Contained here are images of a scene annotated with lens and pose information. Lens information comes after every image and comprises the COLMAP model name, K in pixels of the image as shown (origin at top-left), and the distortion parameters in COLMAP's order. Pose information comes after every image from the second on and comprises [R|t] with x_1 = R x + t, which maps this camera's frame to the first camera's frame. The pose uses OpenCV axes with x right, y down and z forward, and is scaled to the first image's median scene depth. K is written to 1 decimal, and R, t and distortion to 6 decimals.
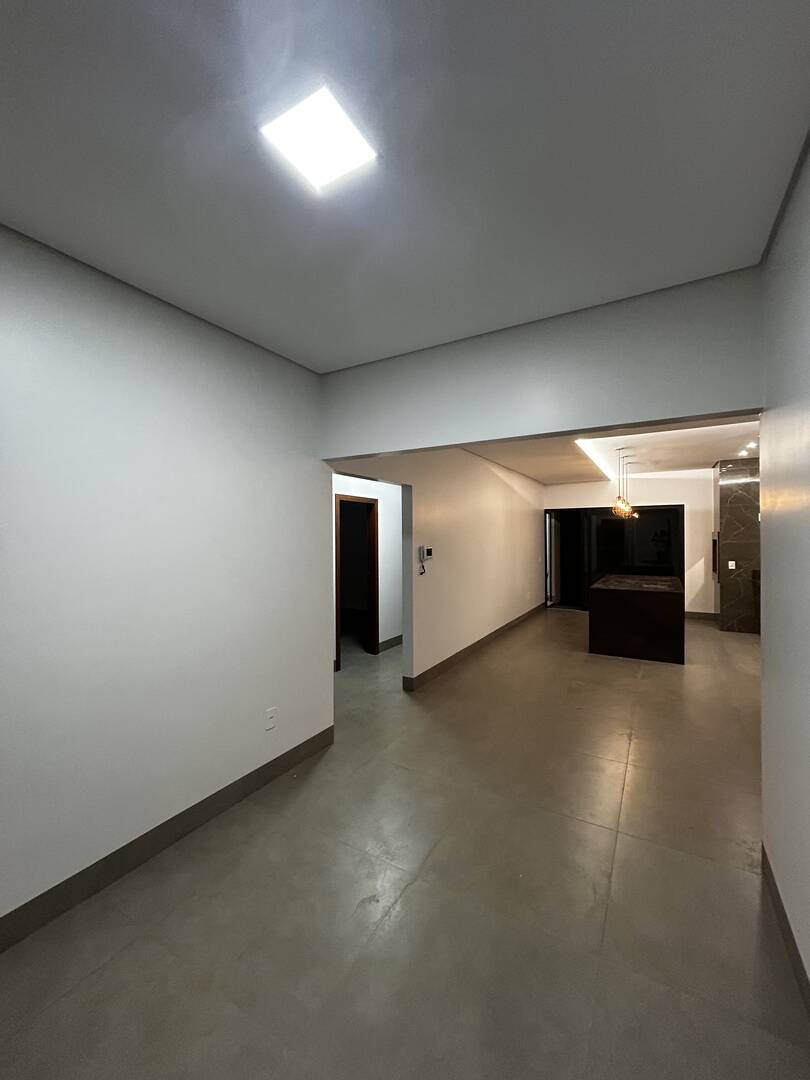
lens RADIAL K [[435.2, 0, 407.6], [0, 435.2, 536.4], [0, 0, 1]] dist [0.000202, 0.001493]
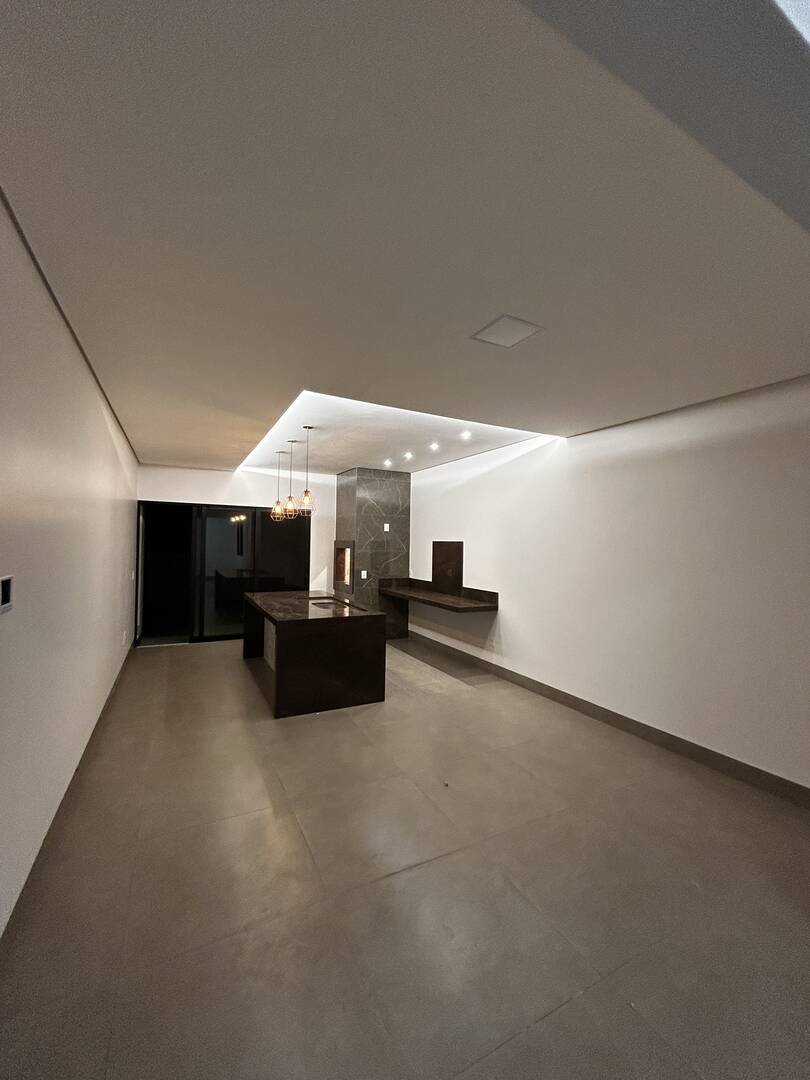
lens RADIAL K [[435.2, 0, 404.9], [0, 435.2, 534.8], [0, 0, 1]] dist [0.000202, 0.001493]
pose [[0.534685, 0.032839, 0.844413, -0.040699], [-0.022679, 0.999442, -0.024508, -0.002286], [-0.844747, -0.006047, 0.535131, 0.383339]]
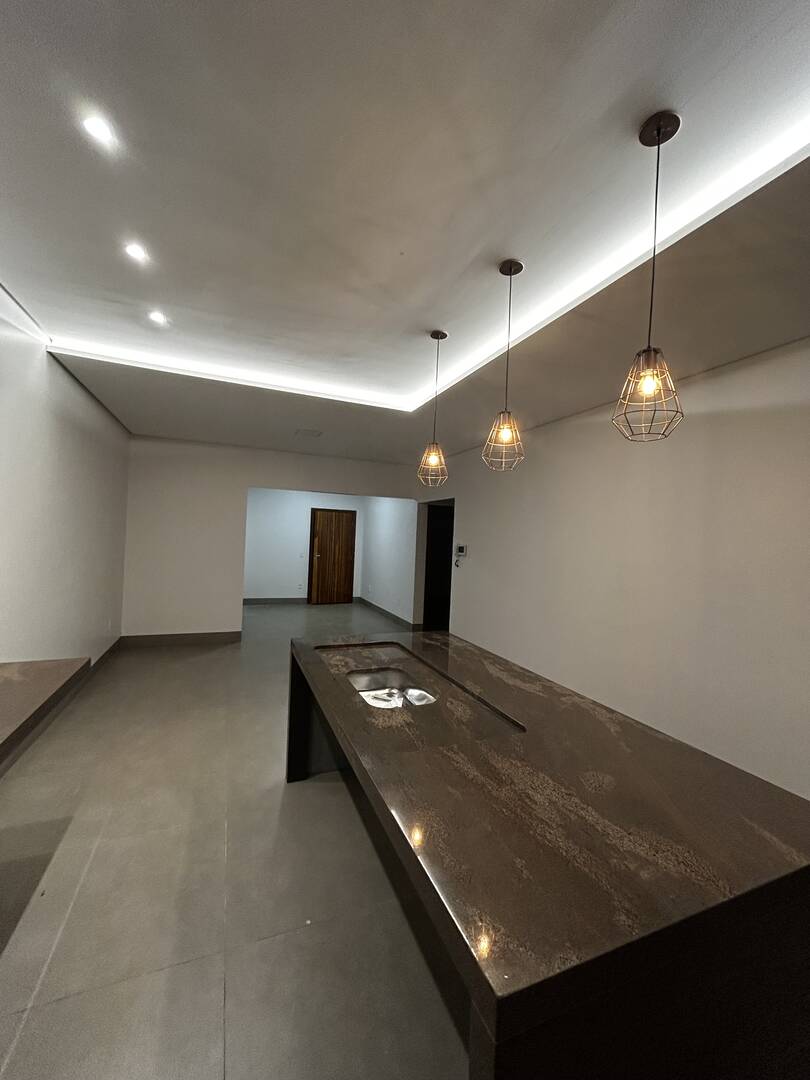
lens RADIAL K [[435.2, 0, 405.6], [0, 435.2, 535.0], [0, 0, 1]] dist [0.000202, 0.001493]
pose [[-0.608479, -0.022157, -0.793260, 0.706219], [-0.038261, 0.999267, 0.001437, 0.000664], [0.792647, 0.031226, -0.608881, 1.037750]]
